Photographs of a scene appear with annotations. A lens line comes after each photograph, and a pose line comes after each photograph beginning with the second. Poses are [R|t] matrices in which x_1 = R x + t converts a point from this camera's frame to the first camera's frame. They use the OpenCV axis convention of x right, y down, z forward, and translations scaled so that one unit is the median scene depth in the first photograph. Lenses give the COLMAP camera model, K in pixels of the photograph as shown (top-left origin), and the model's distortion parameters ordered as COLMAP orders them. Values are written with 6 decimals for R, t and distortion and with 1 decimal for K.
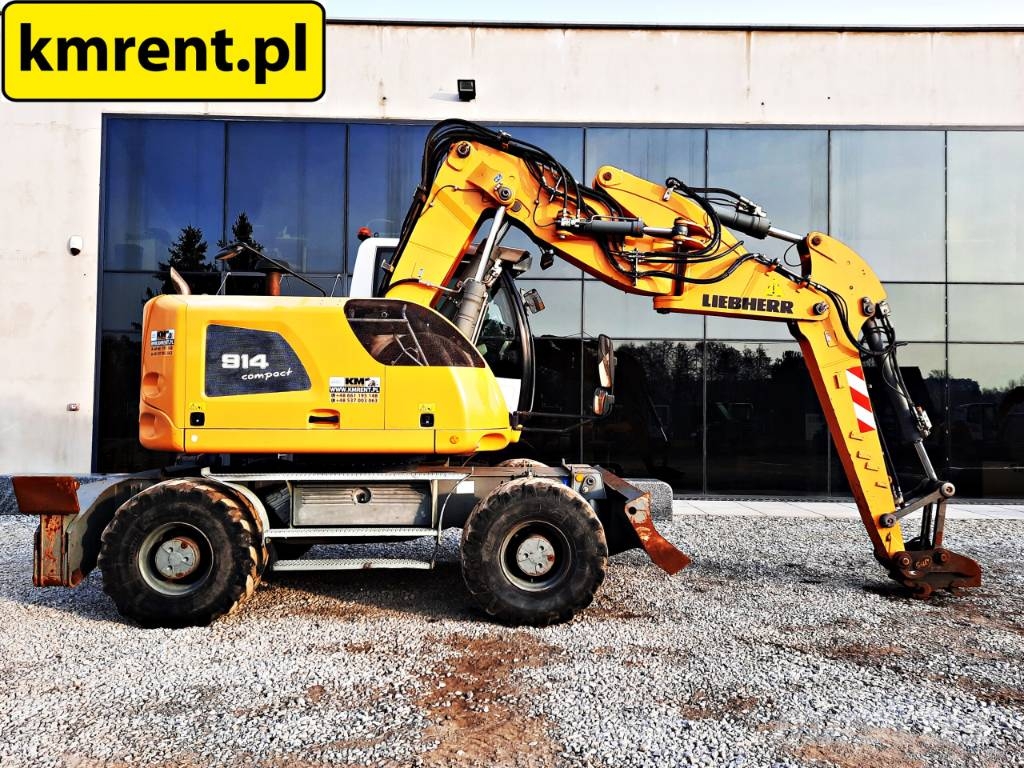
lens RADIAL K [[761.0, 0, 517.0], [0, 761.0, 385.3], [0, 0, 1]] dist [0.070540, -0.067009]
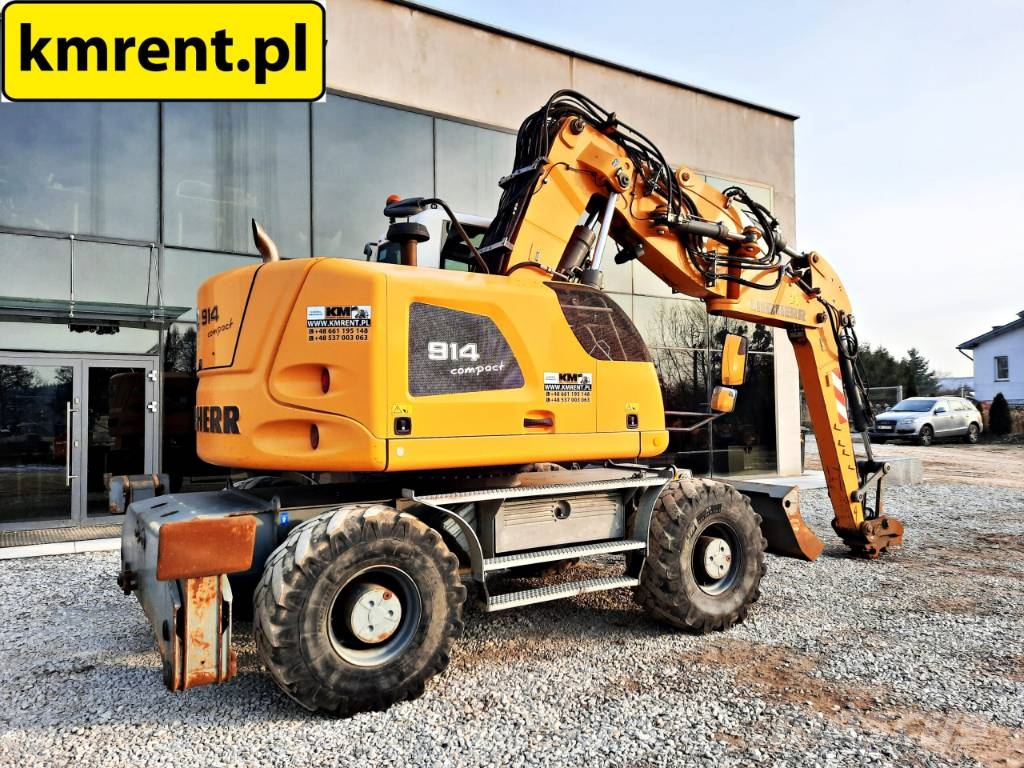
lens RADIAL K [[740.7, 0, 516.5], [0, 740.7, 387.3], [0, 0, 1]] dist [0.071454, -0.061418]
pose [[0.864045, -0.000192, 0.503414, -0.610608], [-0.000281, 1.000000, 0.000864, 0.004581], [-0.503414, -0.000888, 0.864045, 0.277064]]
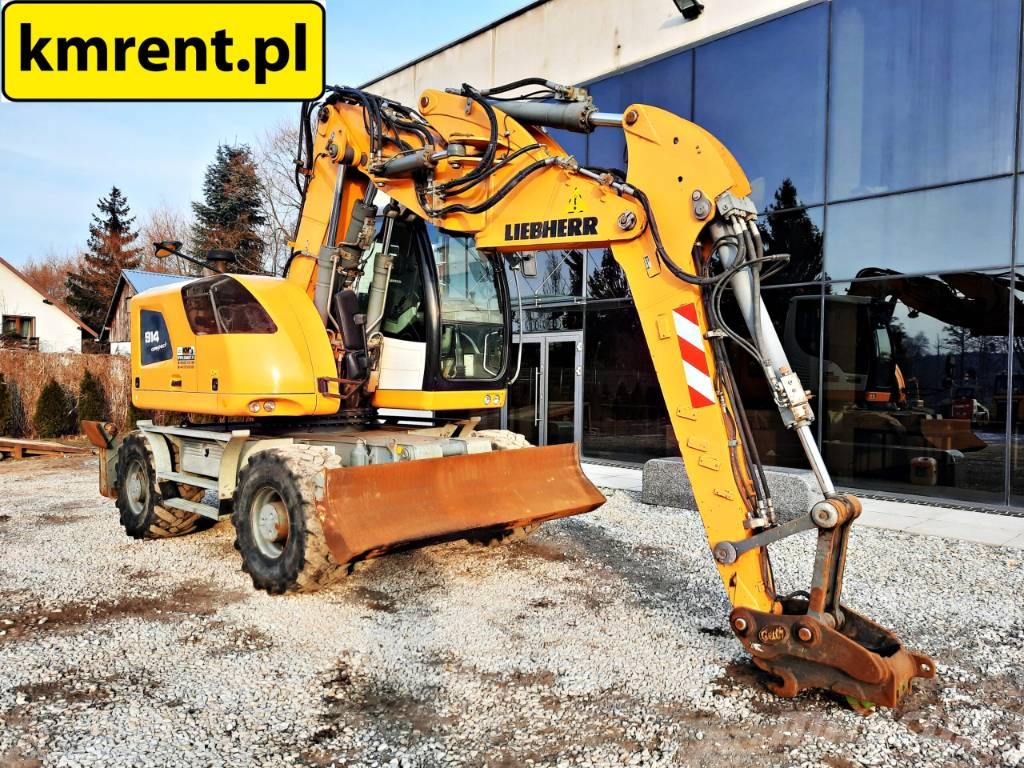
lens RADIAL K [[752.4, 0, 519.0], [0, 752.4, 390.2], [0, 0, 1]] dist [0.070052, -0.062360]
pose [[0.691739, 0.009762, -0.722081, 0.862579], [0.023577, 0.999070, 0.036092, 0.022419], [0.721763, -0.041991, 0.690866, 0.507974]]
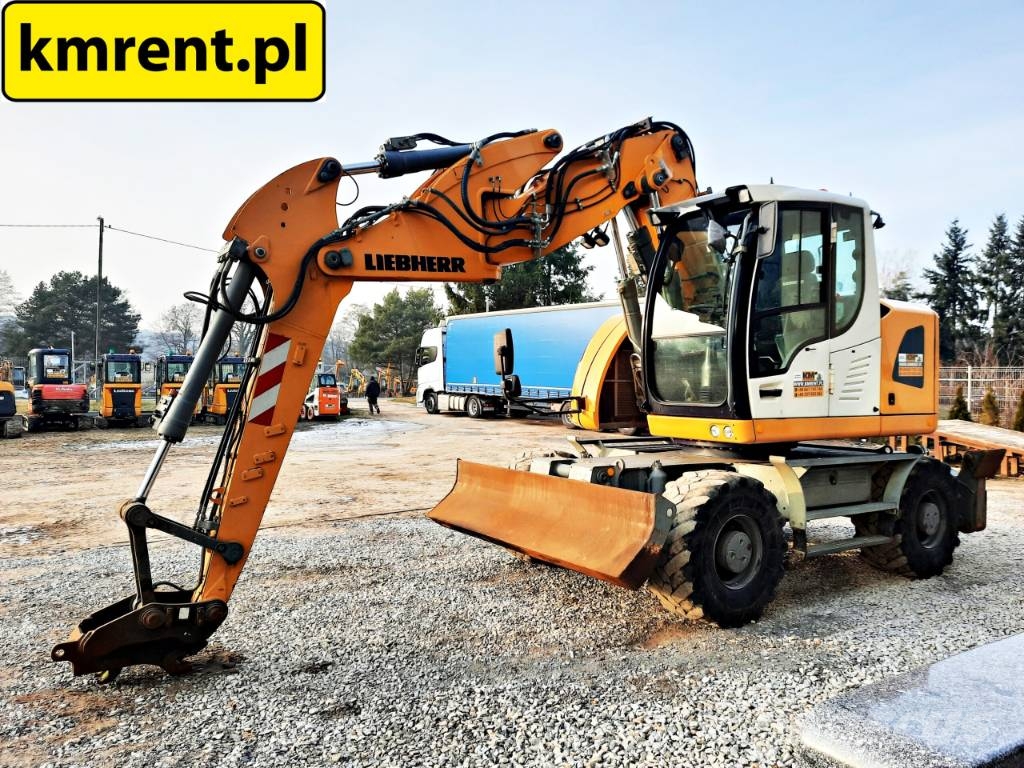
lens RADIAL K [[749.2, 0, 513.0], [0, 749.2, 388.1], [0, 0, 1]] dist [0.065629, -0.064206]
pose [[-0.851770, -0.010484, -0.523810, 0.671255], [0.000960, 0.999767, -0.021572, 0.045785], [0.523914, -0.018877, -0.851562, 1.898056]]
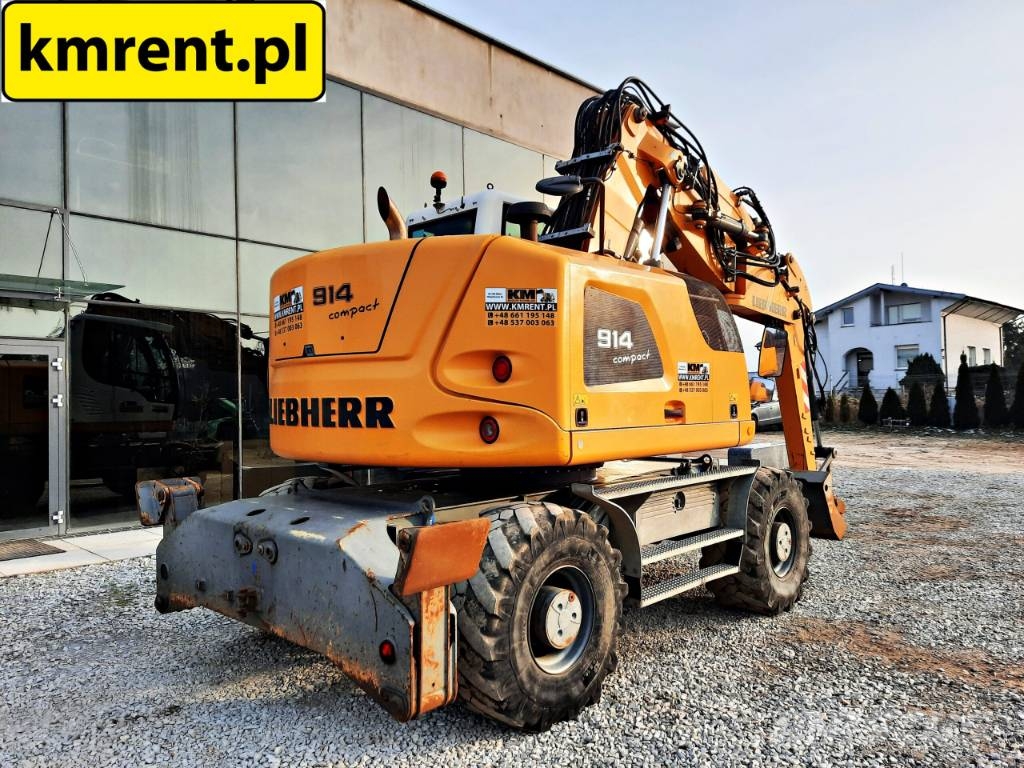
lens RADIAL K [[740.7, 0, 516.5], [0, 740.7, 387.3], [0, 0, 1]] dist [0.071454, -0.061418]
pose [[0.710459, -0.004717, 0.703723, -0.839853], [-0.002742, 0.999951, 0.009471, 0.008519], [-0.703733, -0.008658, 0.710412, 0.491192]]
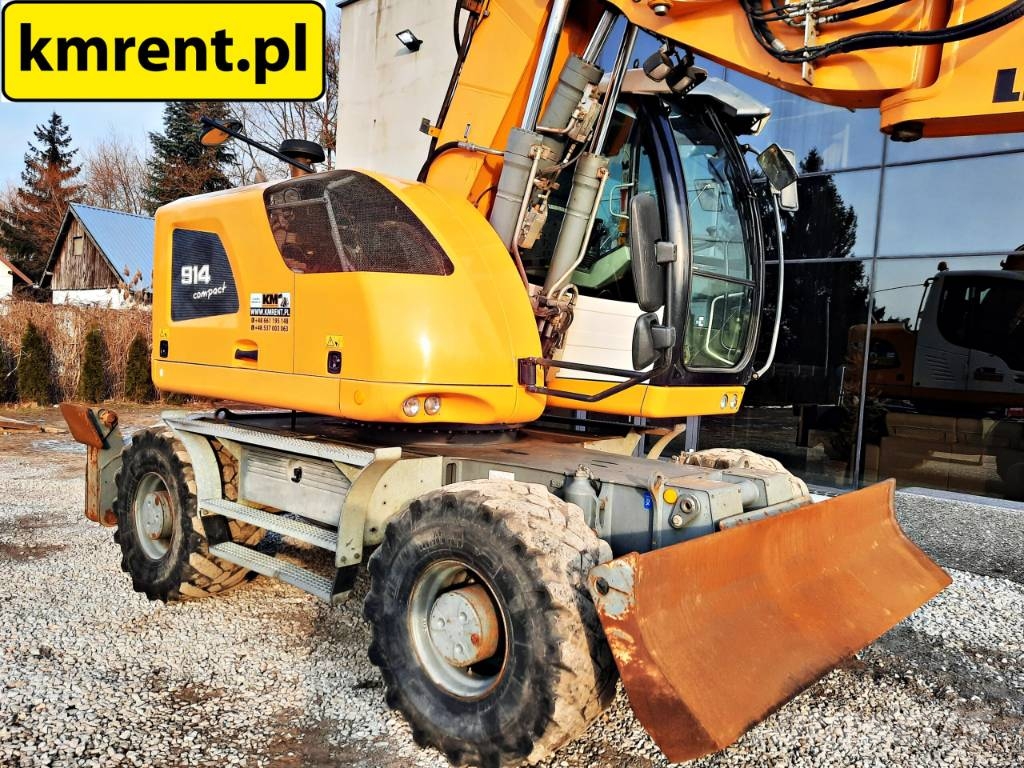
lens RADIAL K [[792.5, 0, 516.7], [0, 792.5, 389.4], [0, 0, 1]] dist [0.078406, -0.081708]
pose [[0.723320, 0.062532, -0.687676, 0.382044], [-0.023026, 0.997522, 0.066488, 0.019634], [0.690129, -0.032258, 0.722967, 0.575117]]
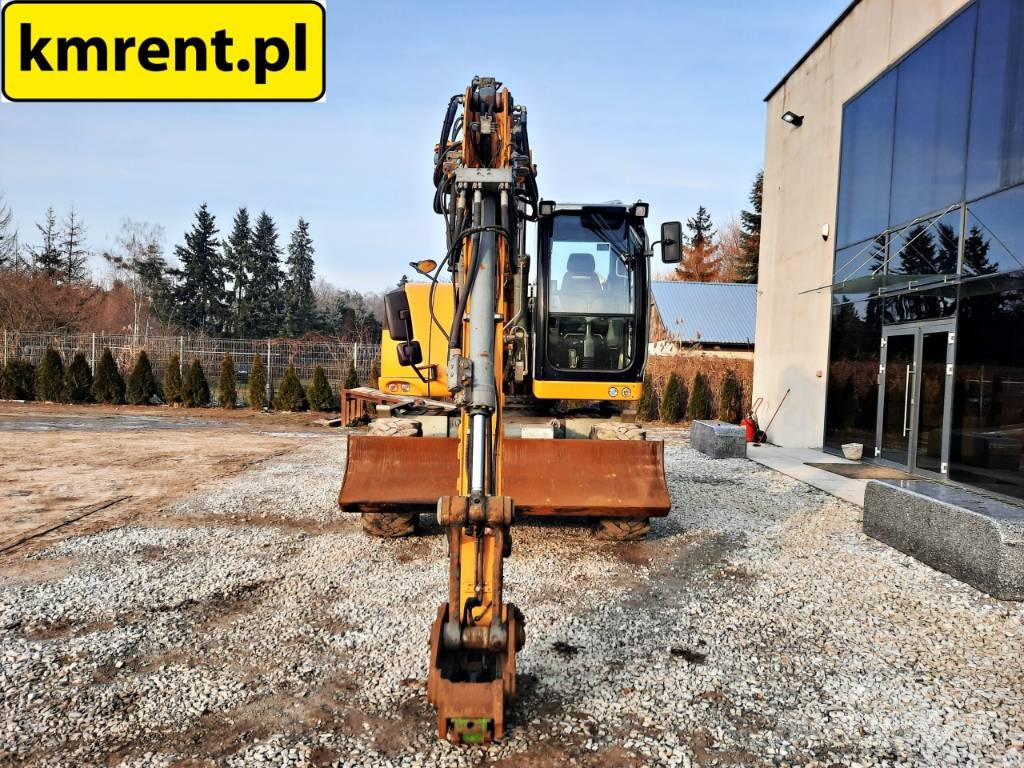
lens RADIAL K [[745.0, 0, 515.6], [0, 745.0, 387.5], [0, 0, 1]] dist [0.064616, -0.054296]
pose [[-0.026501, 0.018878, -0.999471, 1.124095], [0.006977, 0.999801, 0.018699, 0.049191], [0.999624, -0.006478, -0.026627, 1.147417]]
